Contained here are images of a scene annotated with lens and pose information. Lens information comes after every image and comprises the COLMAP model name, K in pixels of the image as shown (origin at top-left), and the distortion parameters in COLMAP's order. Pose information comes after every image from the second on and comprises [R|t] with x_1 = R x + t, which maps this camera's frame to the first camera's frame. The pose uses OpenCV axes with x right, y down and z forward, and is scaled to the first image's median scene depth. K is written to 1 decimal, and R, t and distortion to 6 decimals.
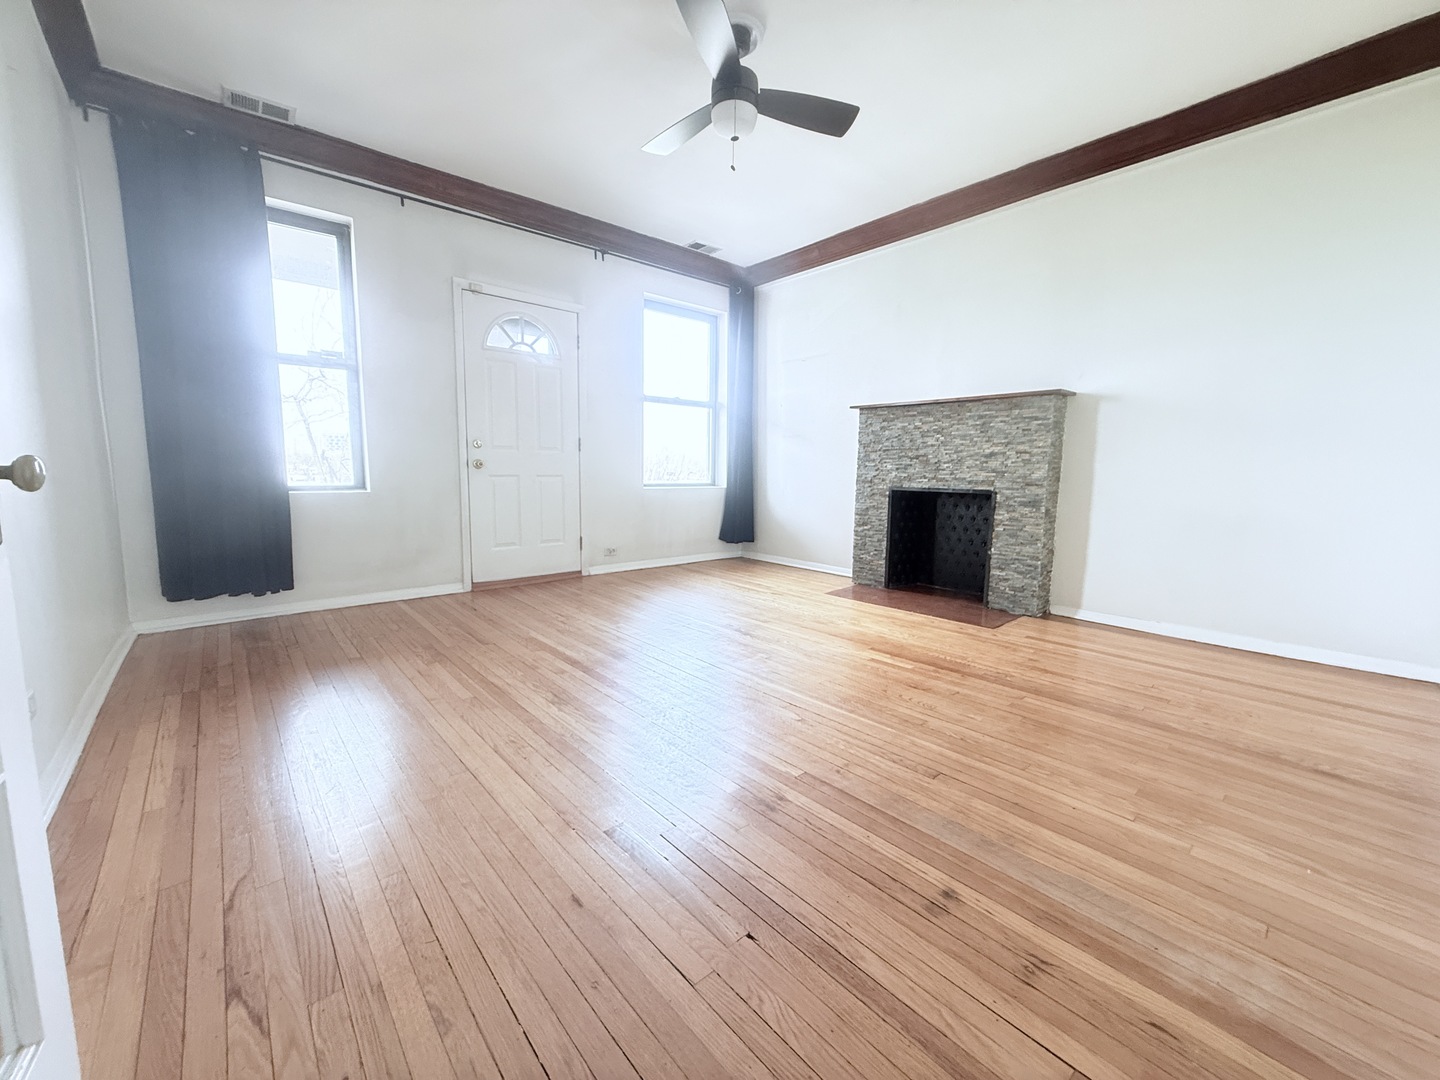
lens RADIAL K [[574.1, 0, 714.4], [0, 574.1, 539.4], [0, 0, 1]] dist [-0.001506, 0.000510]
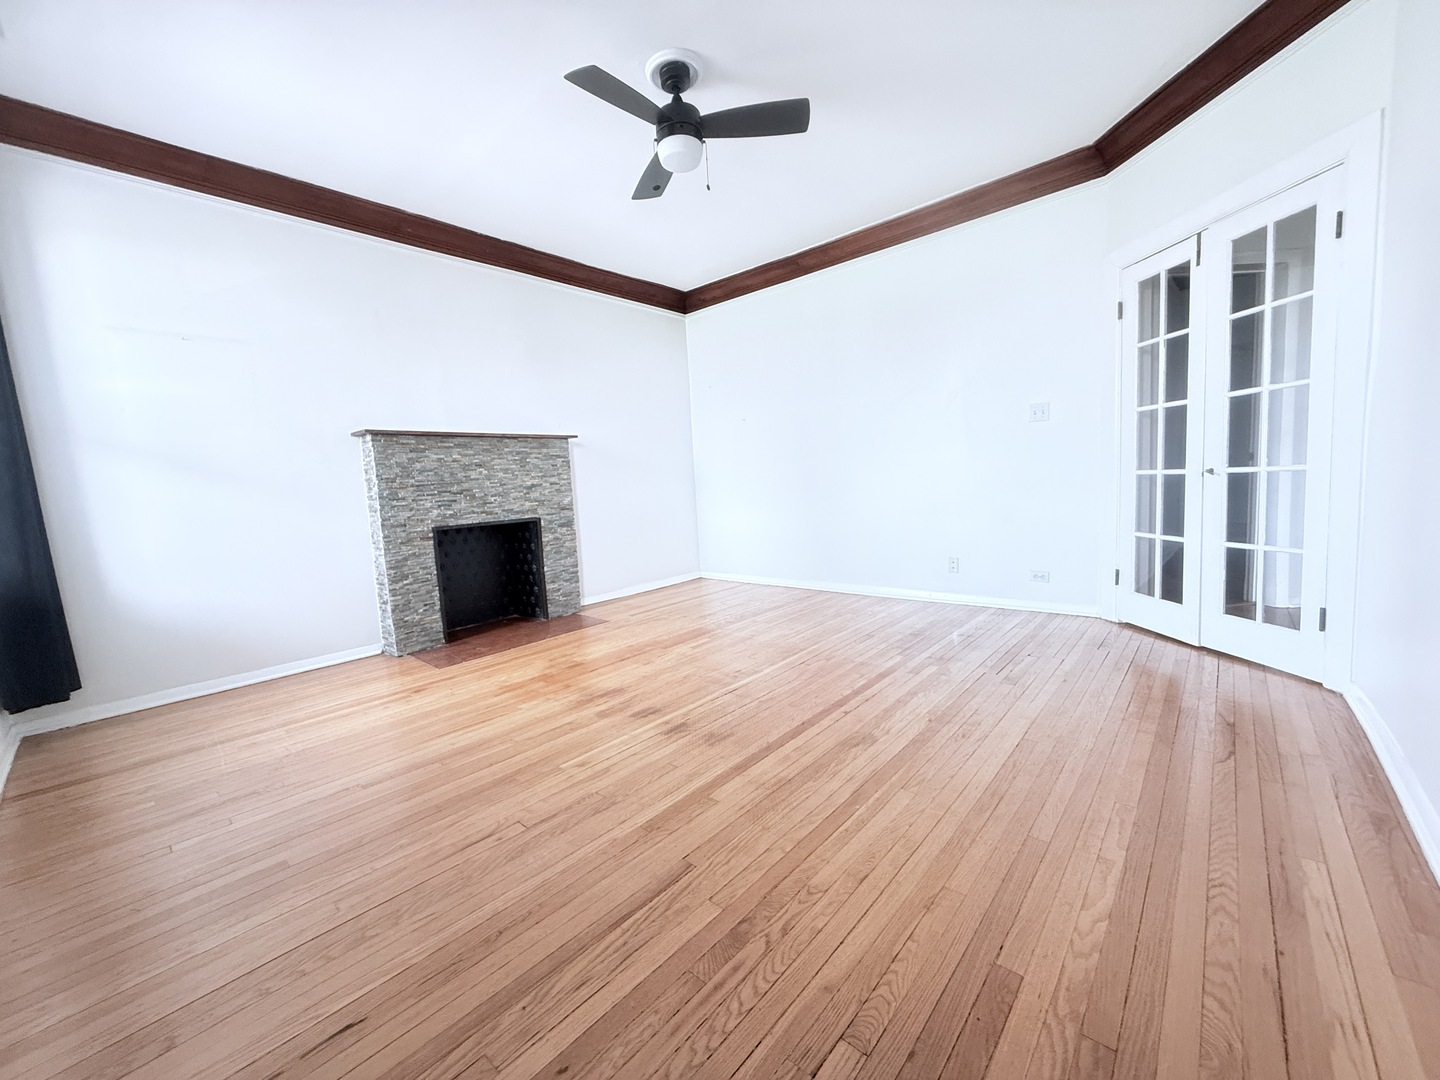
lens RADIAL K [[574.1, 0, 713.7], [0, 574.1, 543.2], [0, 0, 1]] dist [-0.001506, 0.000510]
pose [[-0.129056, -0.110881, 0.985419, -0.707758], [0.178566, 0.974886, 0.133082, -0.126988], [-0.975428, 0.193137, -0.106015, 0.804291]]
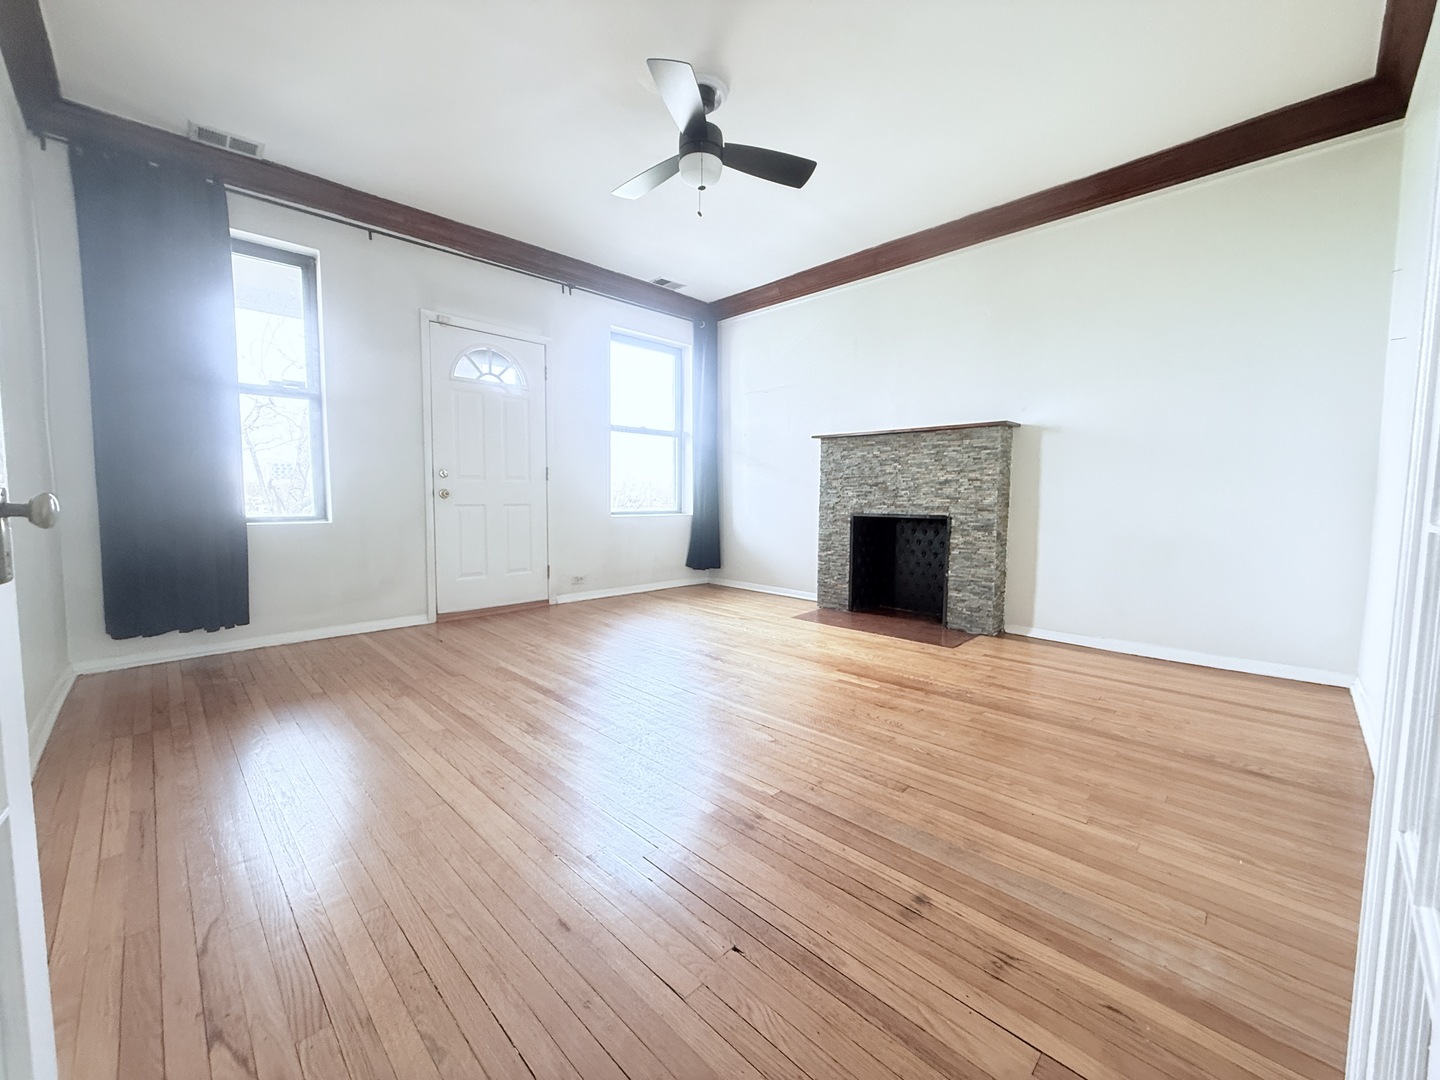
lens RADIAL K [[574.1, 0, 714.7], [0, 574.1, 540.3], [0, 0, 1]] dist [-0.001506, 0.000510]
pose [[0.997781, -0.011411, 0.065599, -0.011310], [0.014330, 0.998920, -0.044198, 0.000088], [-0.065024, 0.045040, 0.996867, -0.019305]]
